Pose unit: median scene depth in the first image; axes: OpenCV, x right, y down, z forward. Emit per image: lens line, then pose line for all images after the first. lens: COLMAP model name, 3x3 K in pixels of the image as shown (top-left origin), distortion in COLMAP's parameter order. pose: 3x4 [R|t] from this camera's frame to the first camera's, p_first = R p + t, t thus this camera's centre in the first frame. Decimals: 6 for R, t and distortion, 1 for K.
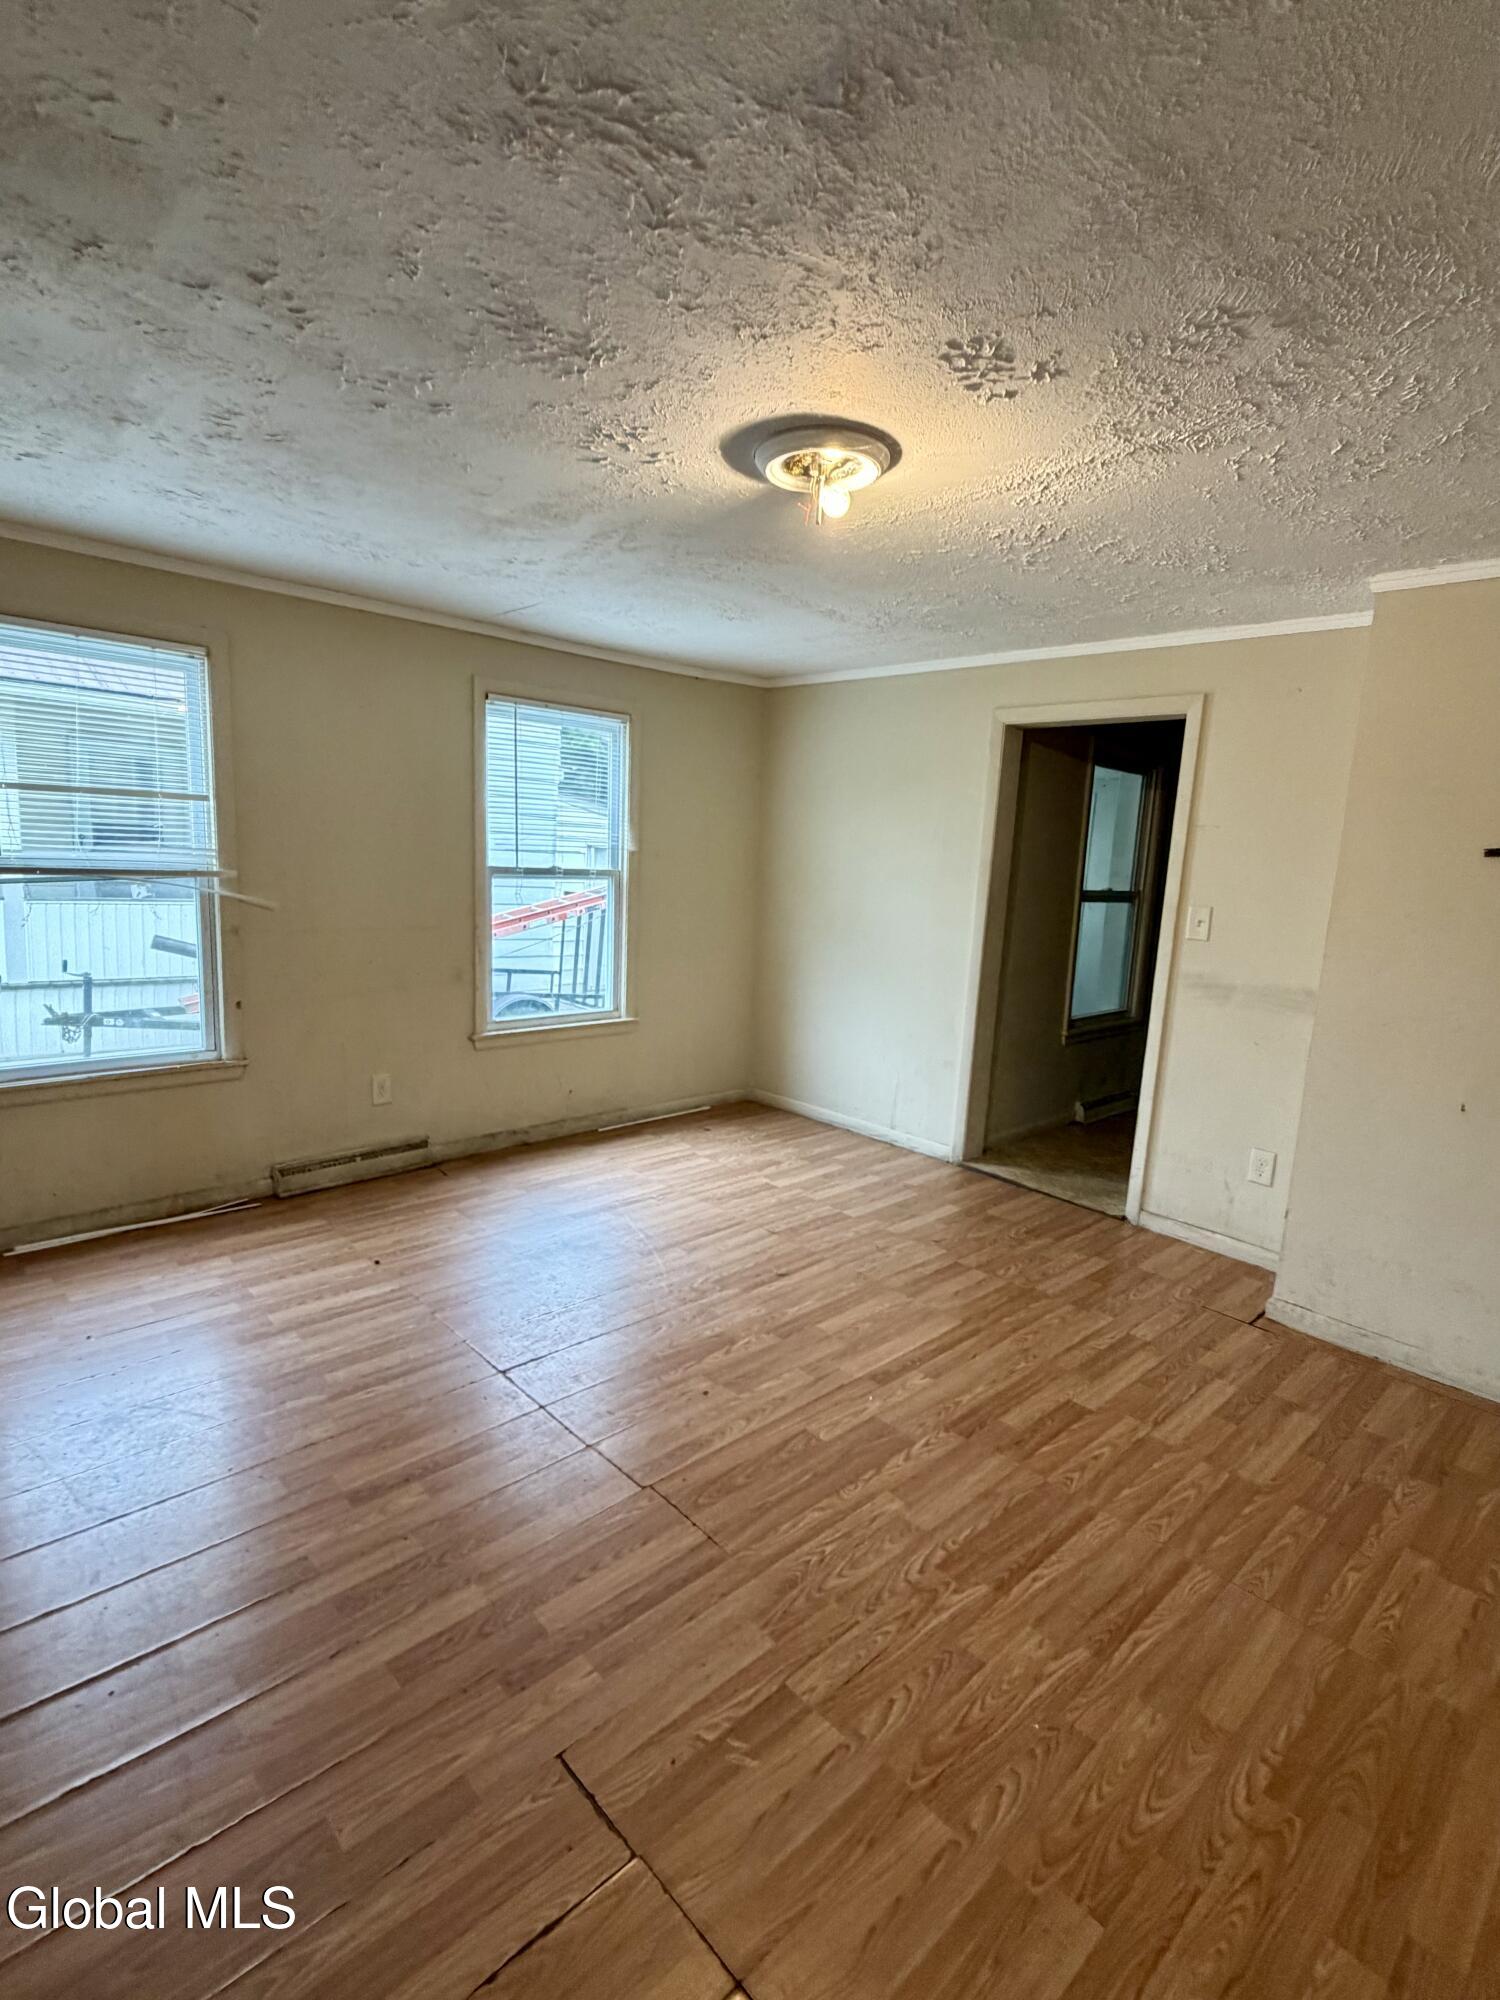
lens RADIAL K [[933.0, 0, 754.6], [0, 933.0, 1005.0], [0, 0, 1]] dist [0.000587, 0.000922]
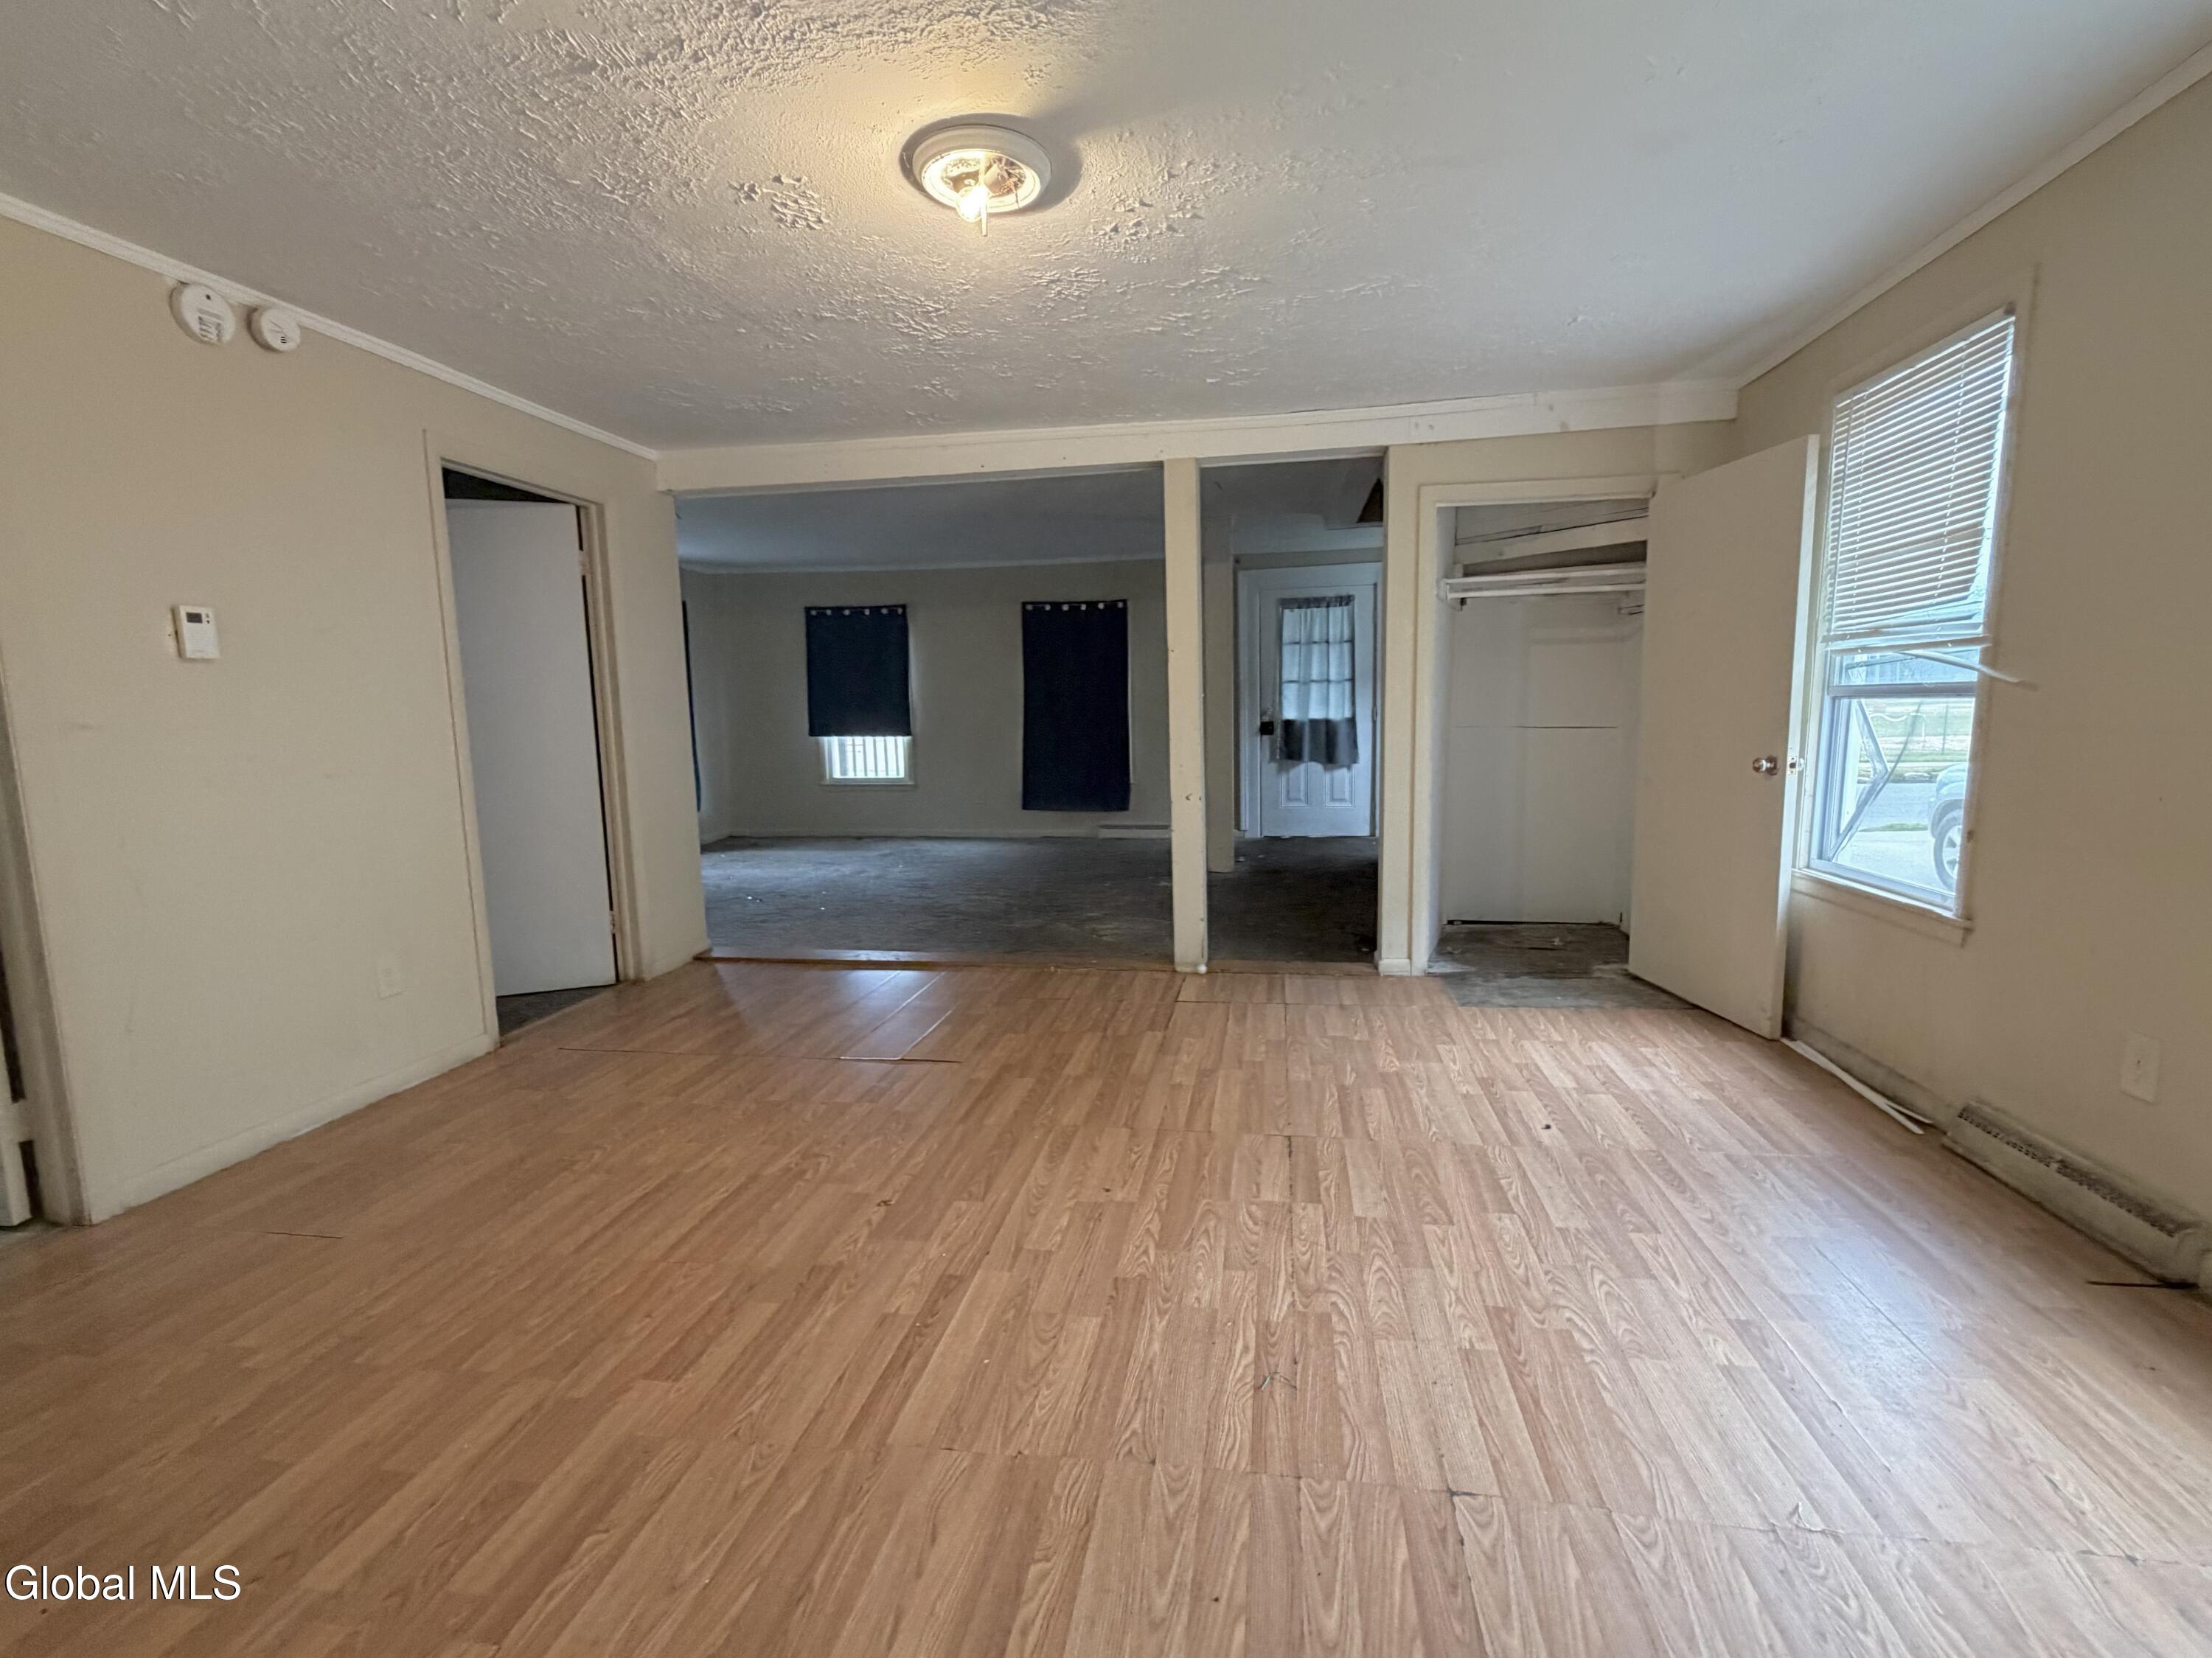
lens RADIAL K [[1031.9, 0, 1109.1], [0, 1031.9, 832.2], [0, 0, 1]] dist [0.000587, 0.000922]
pose [[-0.792949, 0.040642, -0.607931, 0.449708], [-0.112843, 0.970715, 0.212082, -0.105204], [0.598747, 0.236771, -0.765141, 1.417528]]
